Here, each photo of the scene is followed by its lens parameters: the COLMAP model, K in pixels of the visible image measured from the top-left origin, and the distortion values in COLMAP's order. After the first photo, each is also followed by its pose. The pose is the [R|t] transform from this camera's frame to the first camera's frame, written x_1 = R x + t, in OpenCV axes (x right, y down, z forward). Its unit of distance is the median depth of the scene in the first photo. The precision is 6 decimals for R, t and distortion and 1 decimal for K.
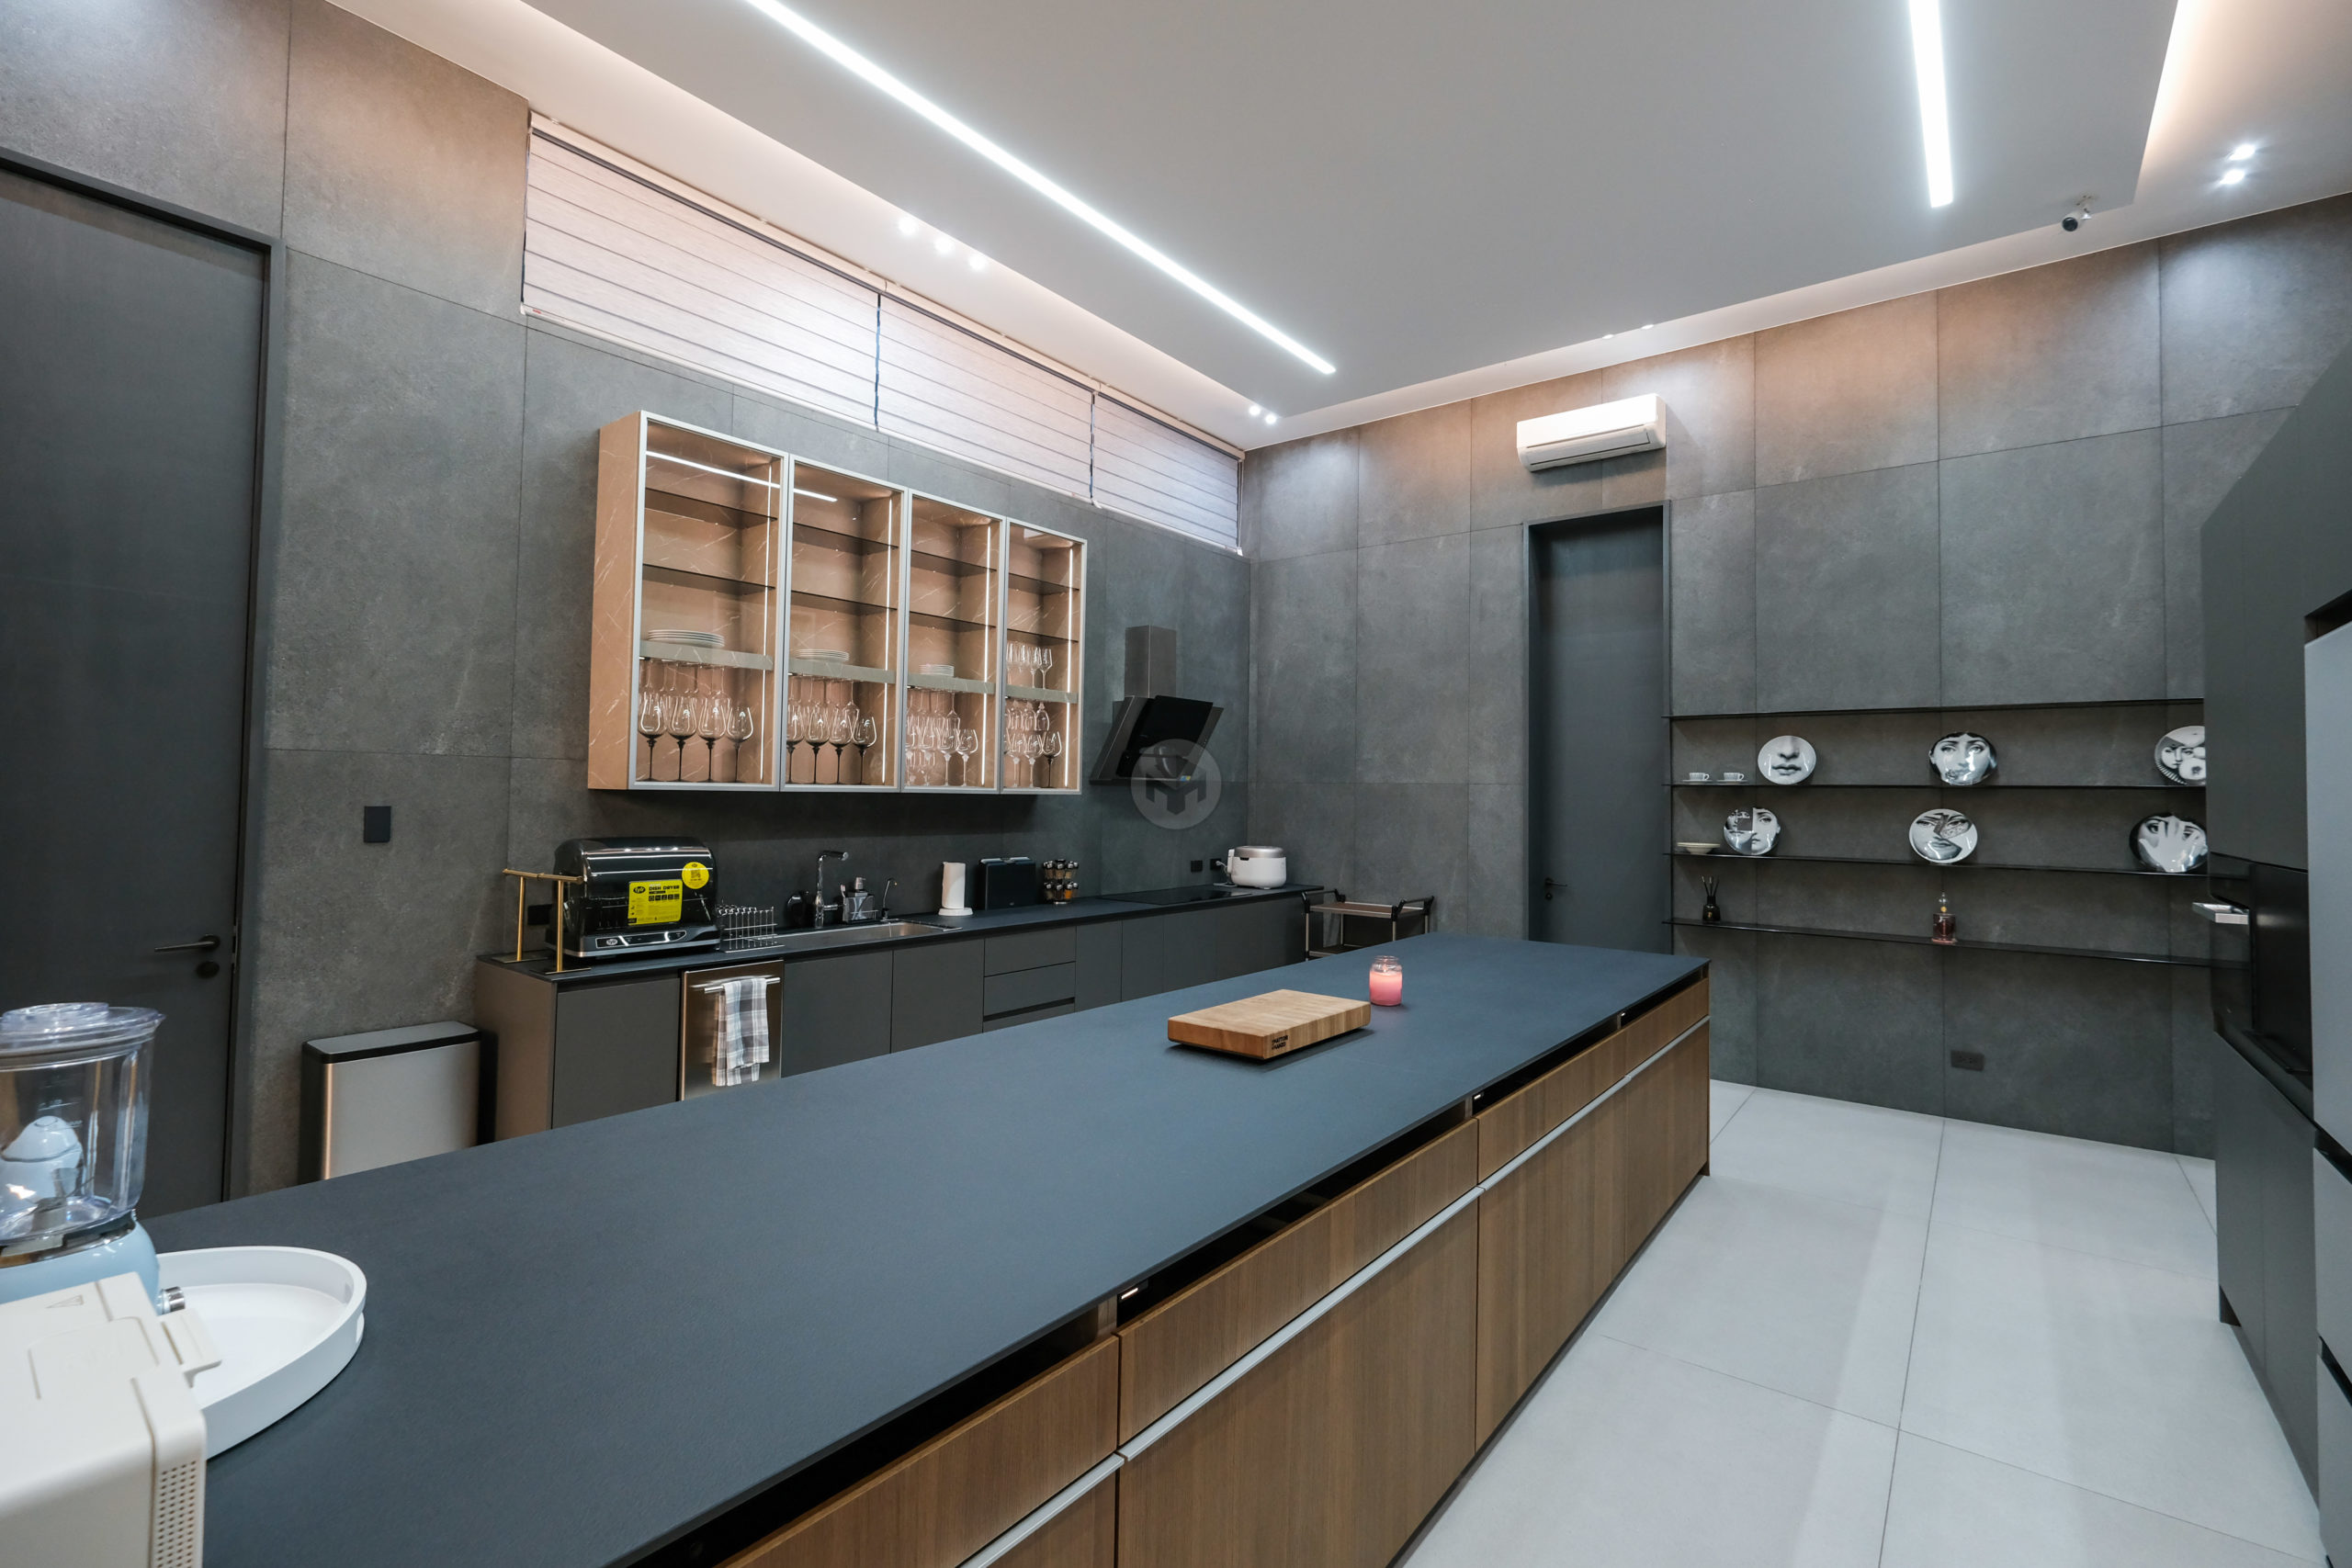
lens RADIAL K [[1027.9, 0, 1189.2], [0, 1027.9, 771.4], [0, 0, 1]] dist [-0.000845, 0.000023]
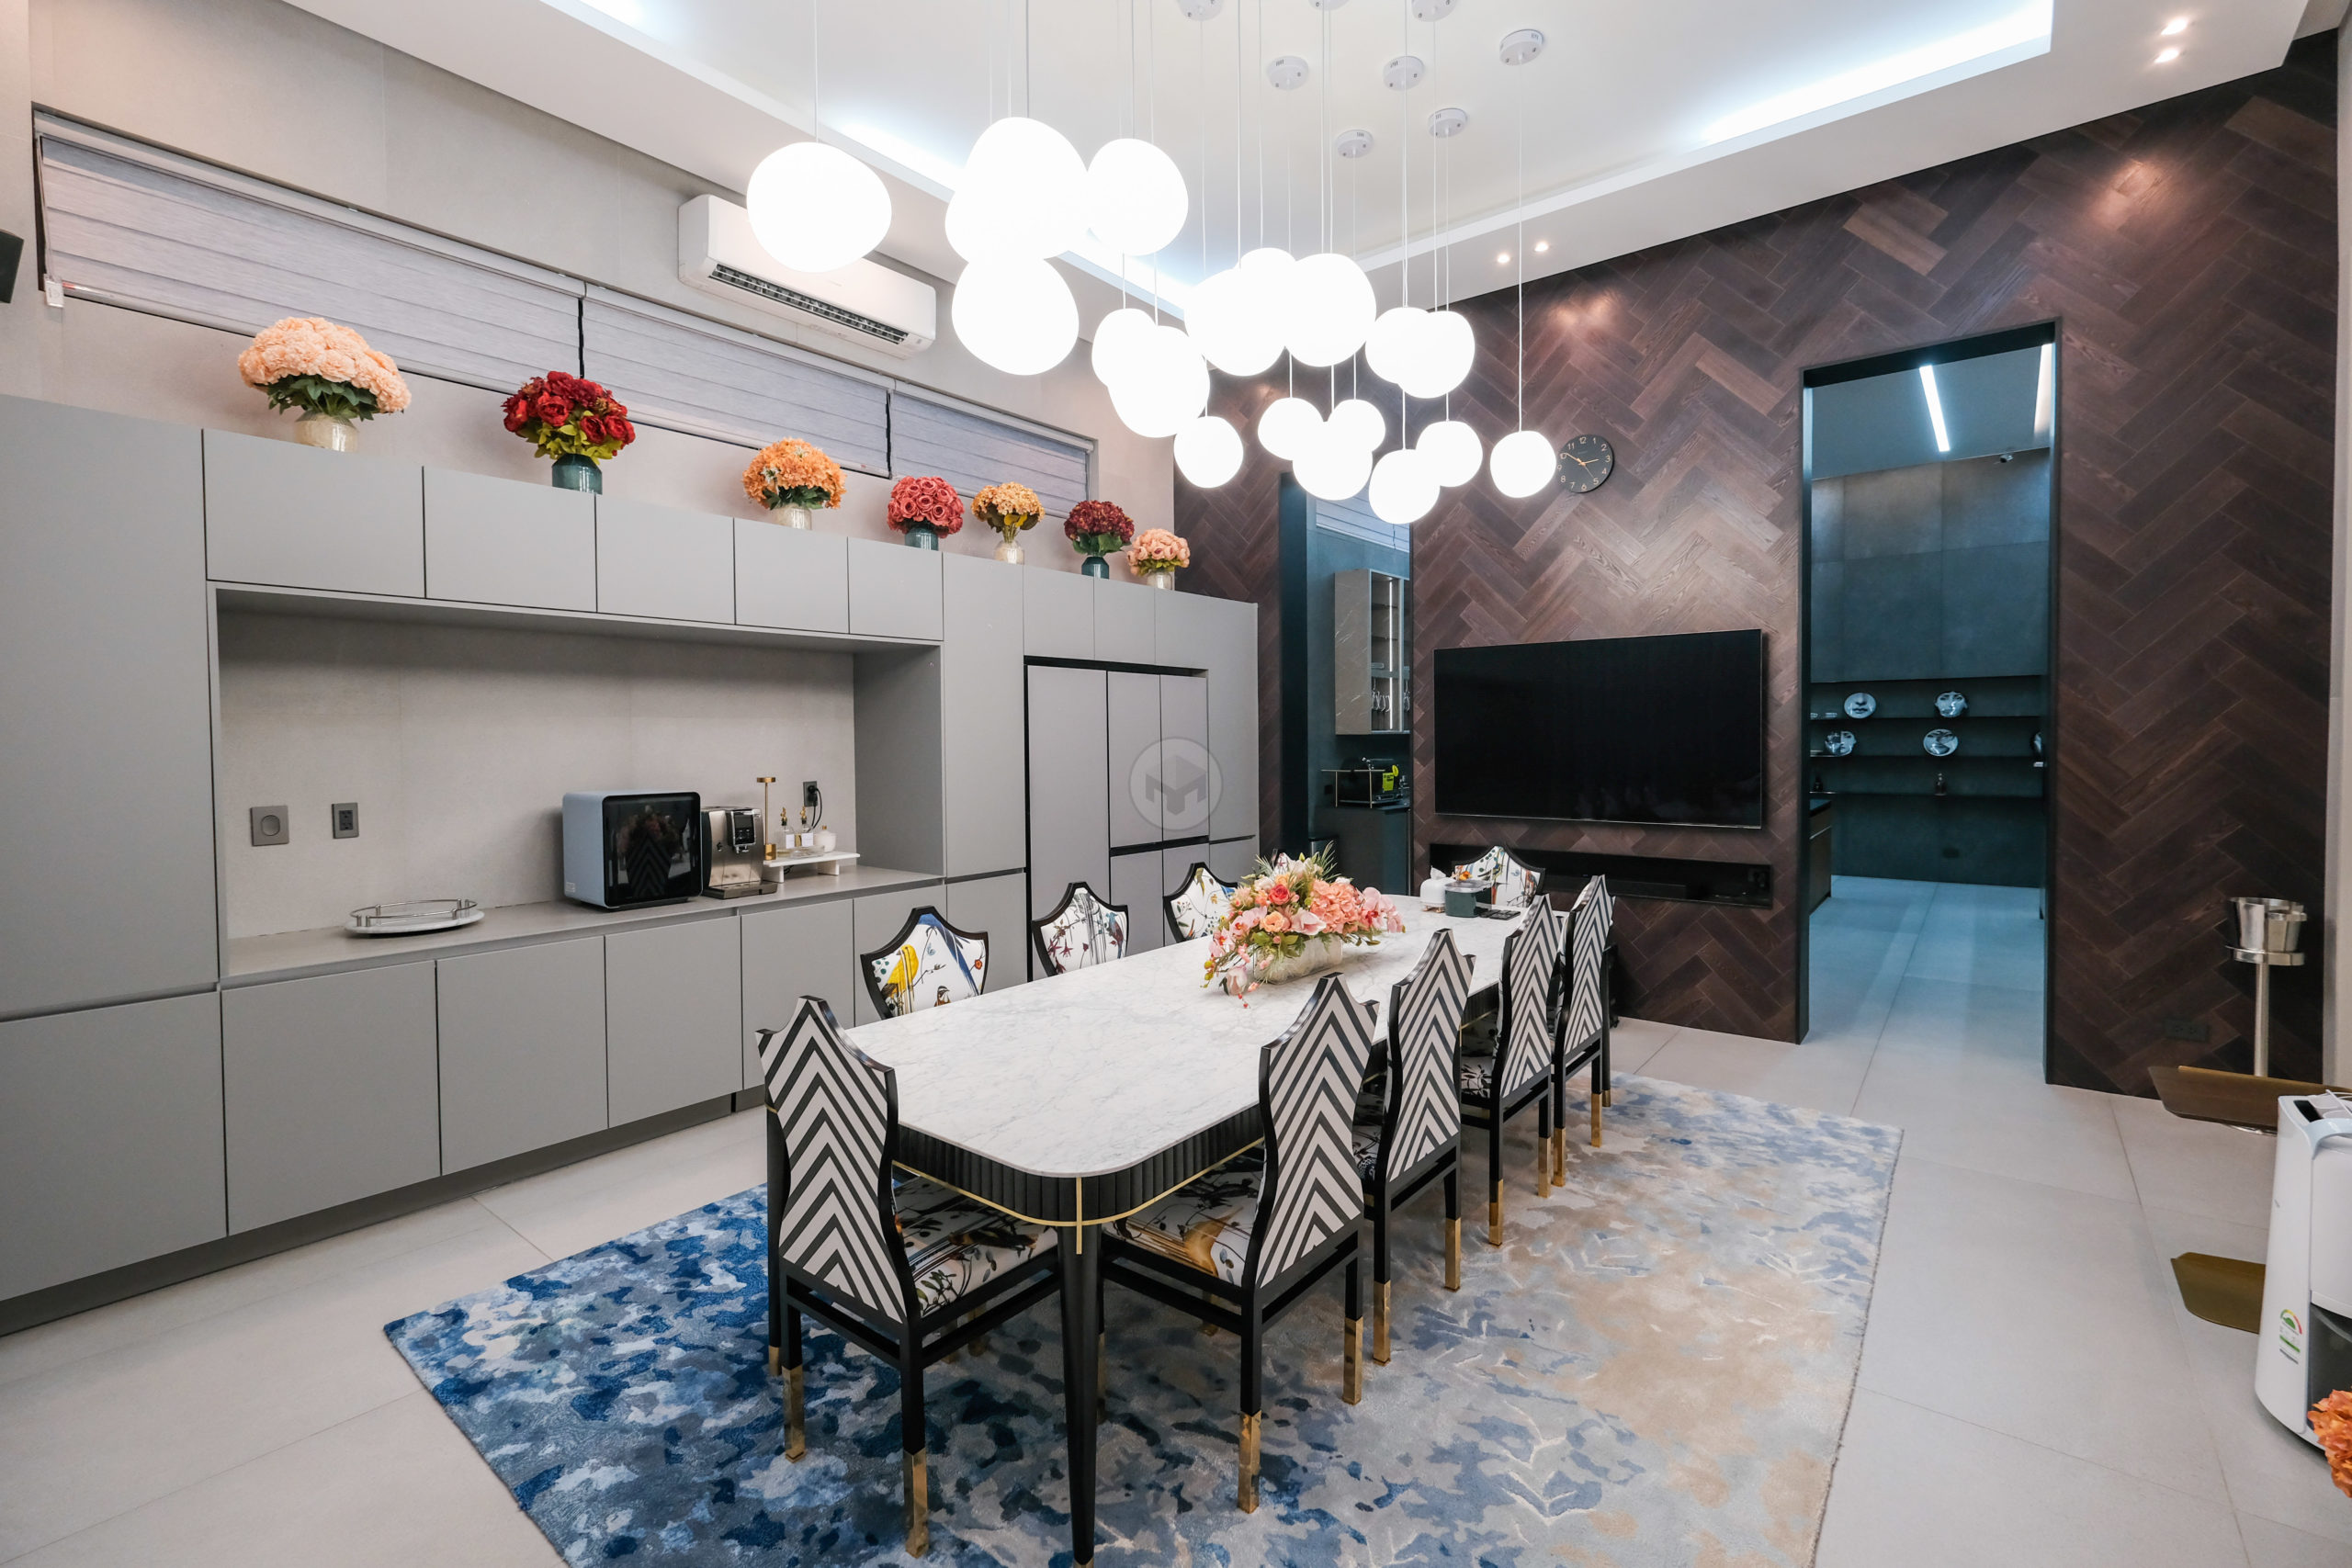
lens RADIAL K [[1027.9, 0, 1186.6], [0, 1027.9, 768.6], [0, 0, 1]] dist [-0.000845, 0.000023]
pose [[0.999729, -0.022886, -0.004347, -0.710805], [0.023097, 0.998111, 0.056934, -0.033986], [0.003036, -0.057019, 0.998368, -0.982782]]
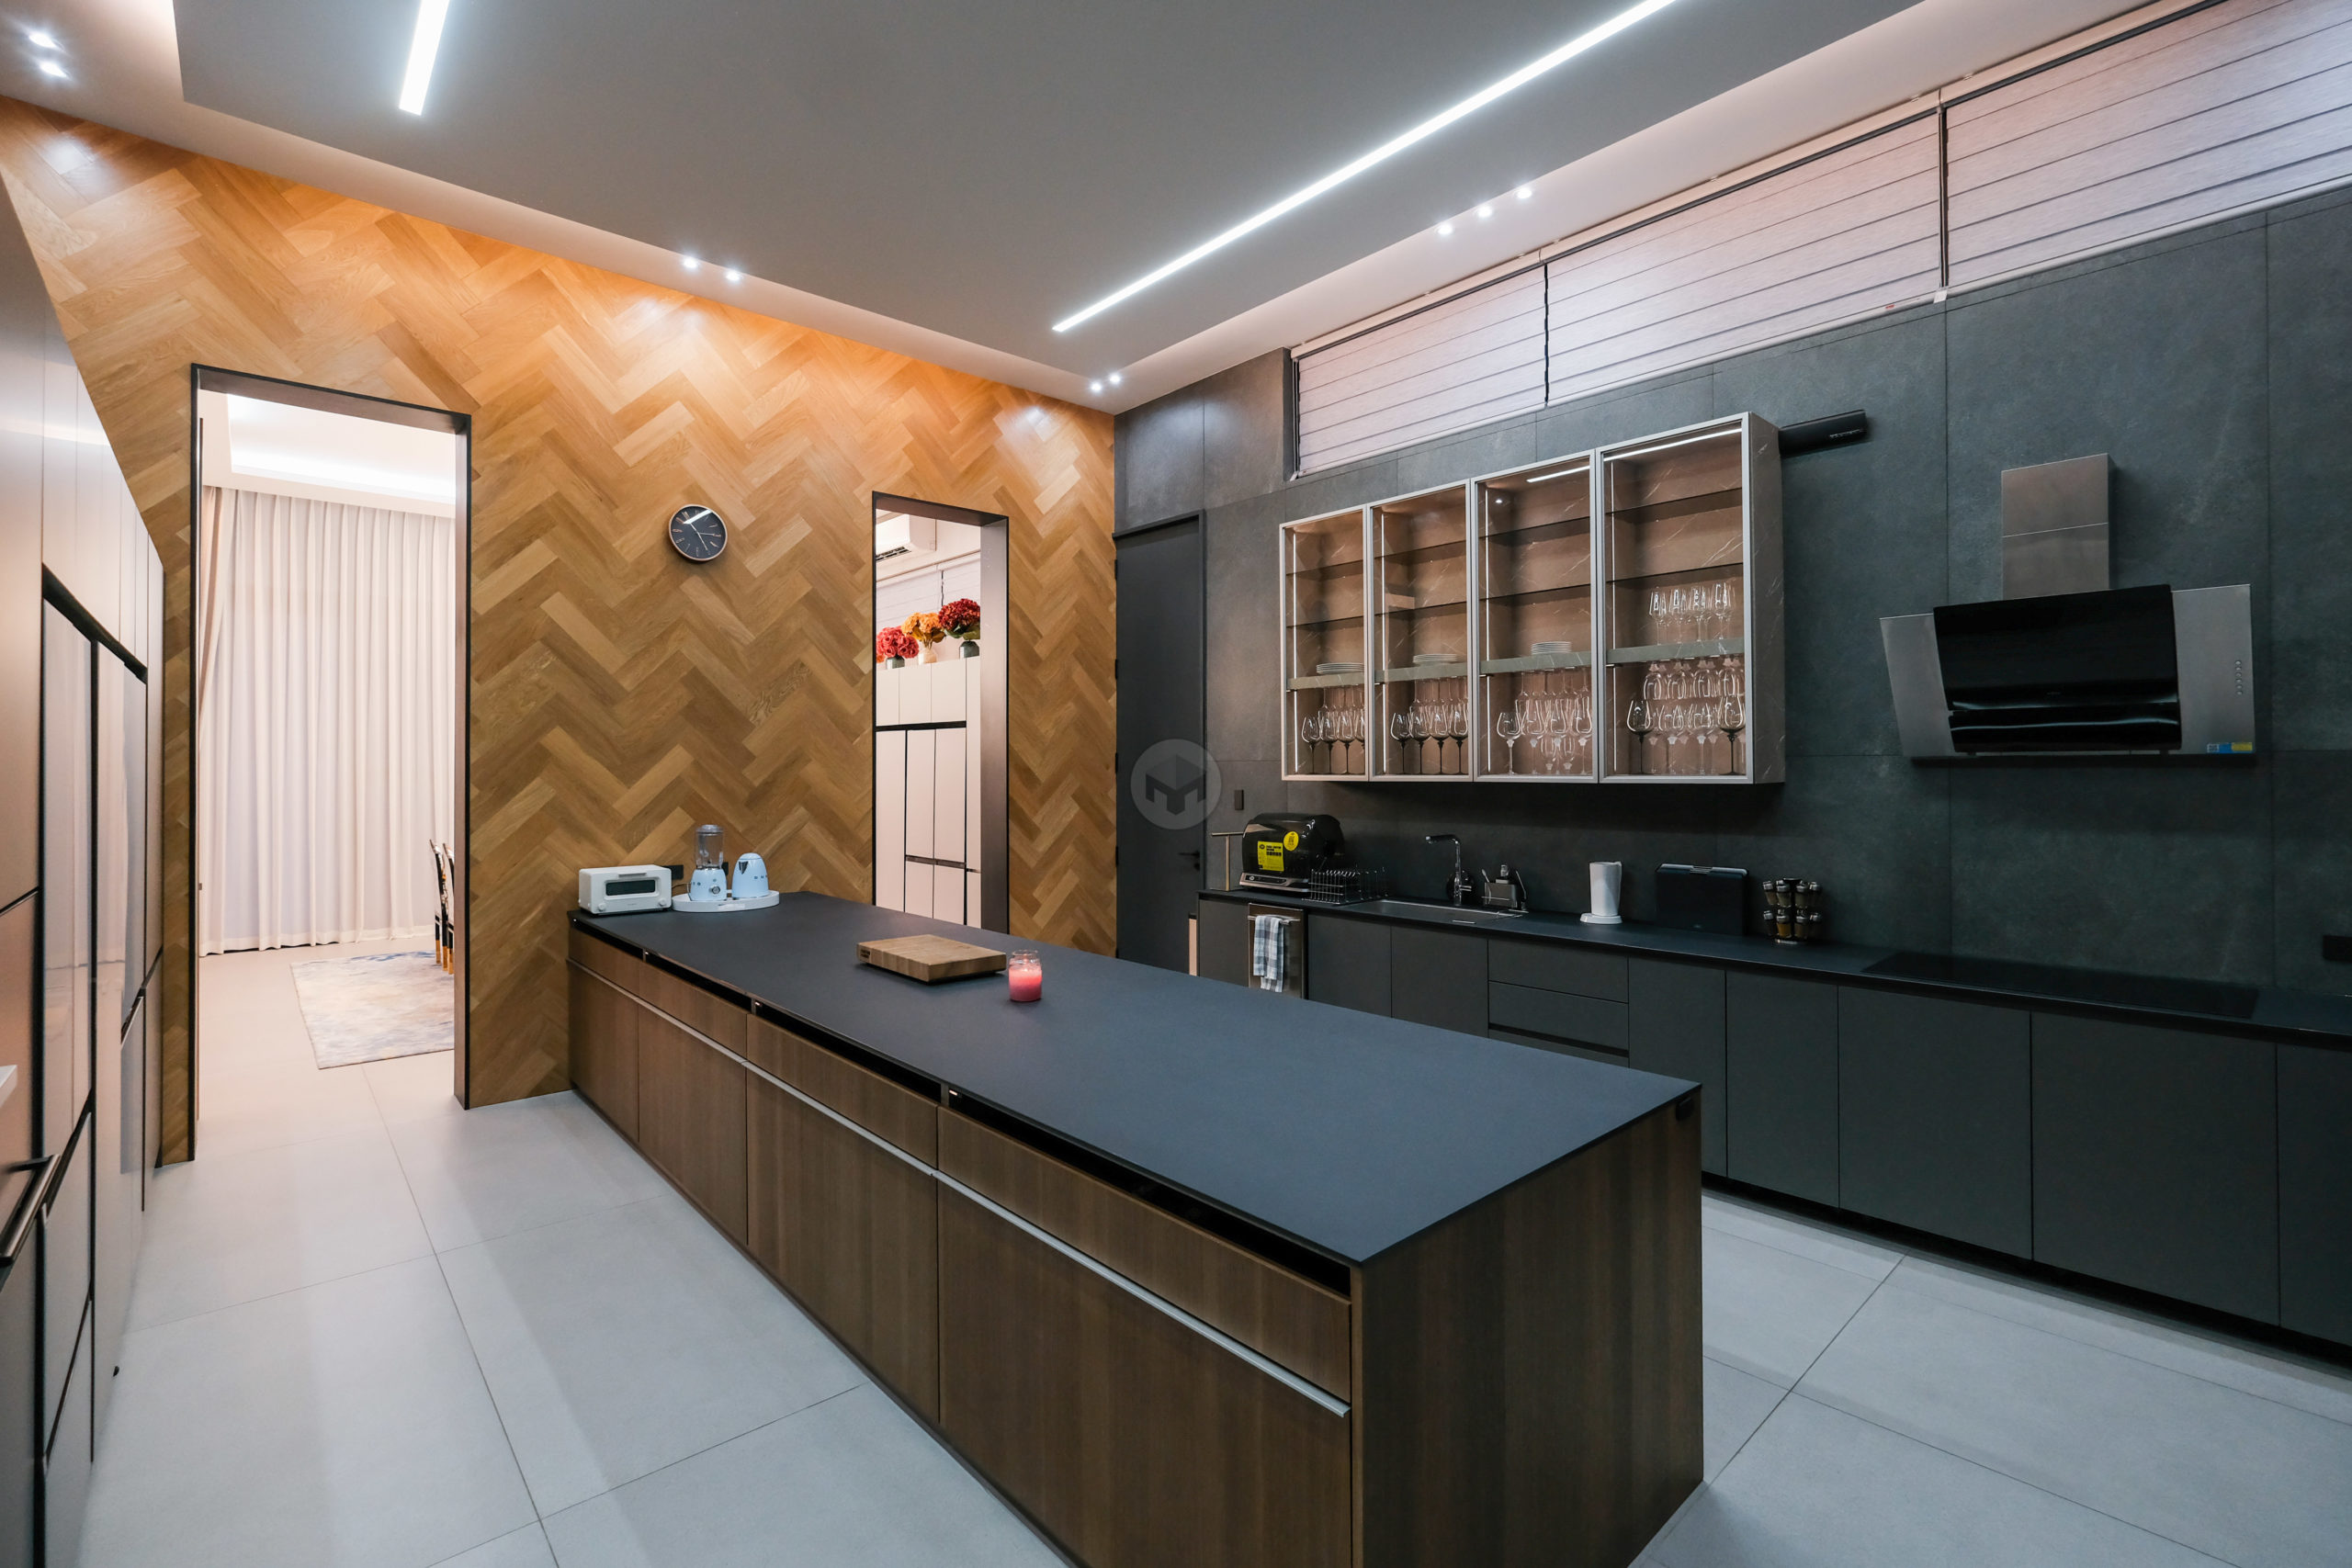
lens RADIAL K [[1027.9, 0, 1178.8], [0, 1027.9, 771.9], [0, 0, 1]] dist [-0.000845, 0.000023]
pose [[-0.166881, -0.013630, -0.985883, 0.661711], [0.020527, 0.999640, -0.017295, 0.019729], [0.985763, -0.023123, -0.166541, 0.765925]]
